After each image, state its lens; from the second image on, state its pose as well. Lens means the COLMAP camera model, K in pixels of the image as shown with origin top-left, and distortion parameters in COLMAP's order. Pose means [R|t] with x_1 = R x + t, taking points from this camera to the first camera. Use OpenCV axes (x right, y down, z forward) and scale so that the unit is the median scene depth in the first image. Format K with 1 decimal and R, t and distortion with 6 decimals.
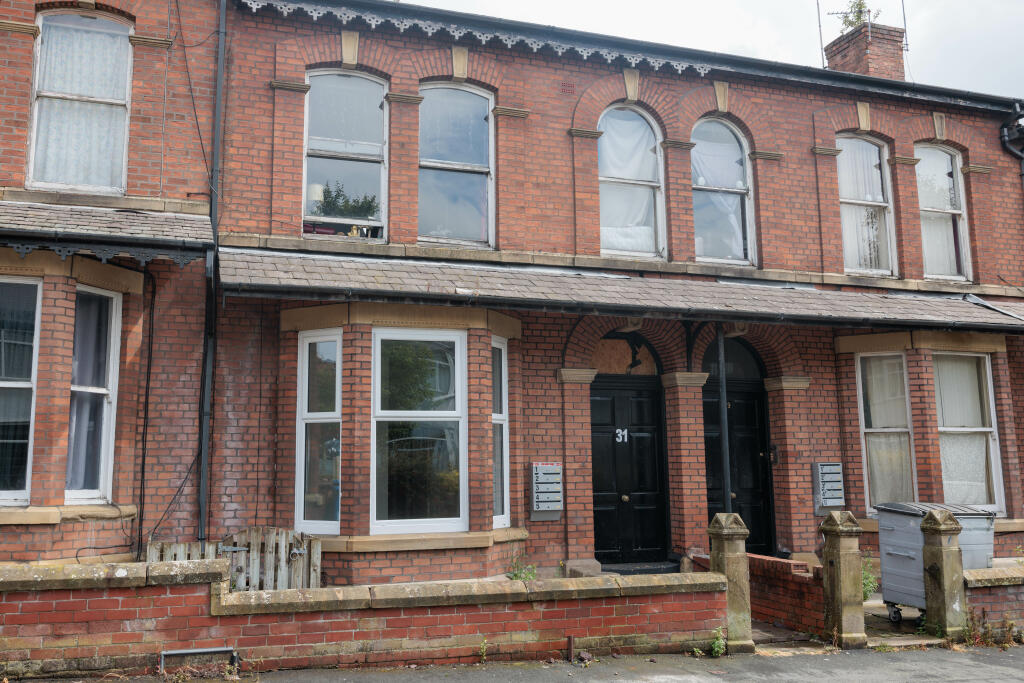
lens RADIAL K [[906.6, 0, 465.3], [0, 906.6, 317.9], [0, 0, 1]] dist [-0.003442, 0.001133]
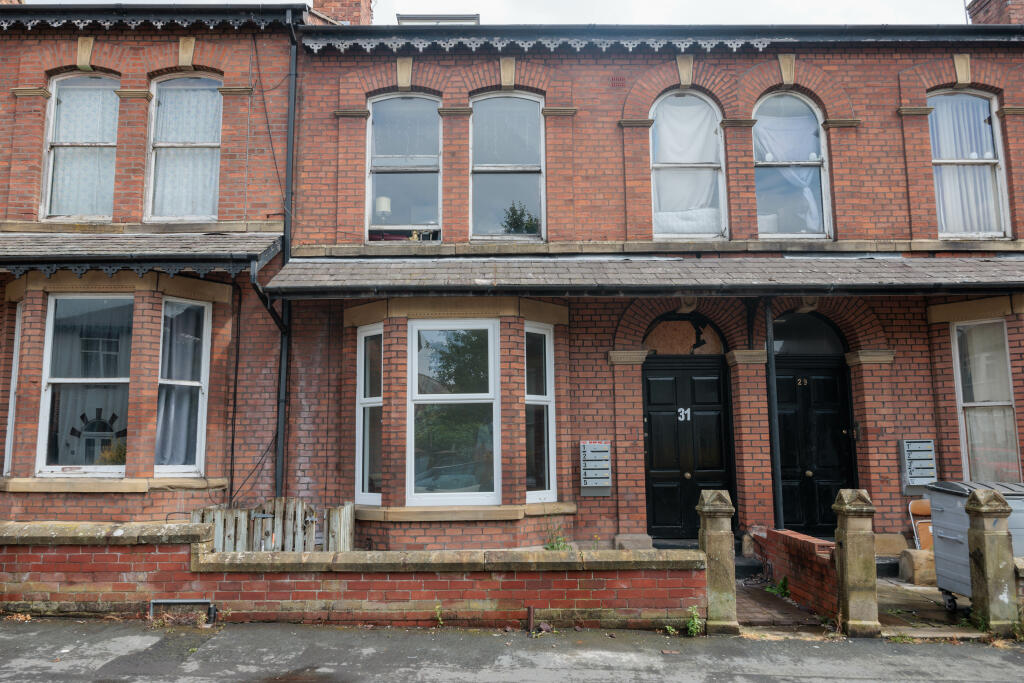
lens RADIAL K [[788.8, 0, 493.1], [0, 788.8, 330.2], [0, 0, 1]] dist [0.000349, -0.007170]
pose [[0.954375, -0.048895, -0.294579, 0.264647], [0.051799, 0.998655, 0.002058, 0.024950], [0.294082, -0.017223, 0.955625, 0.102108]]
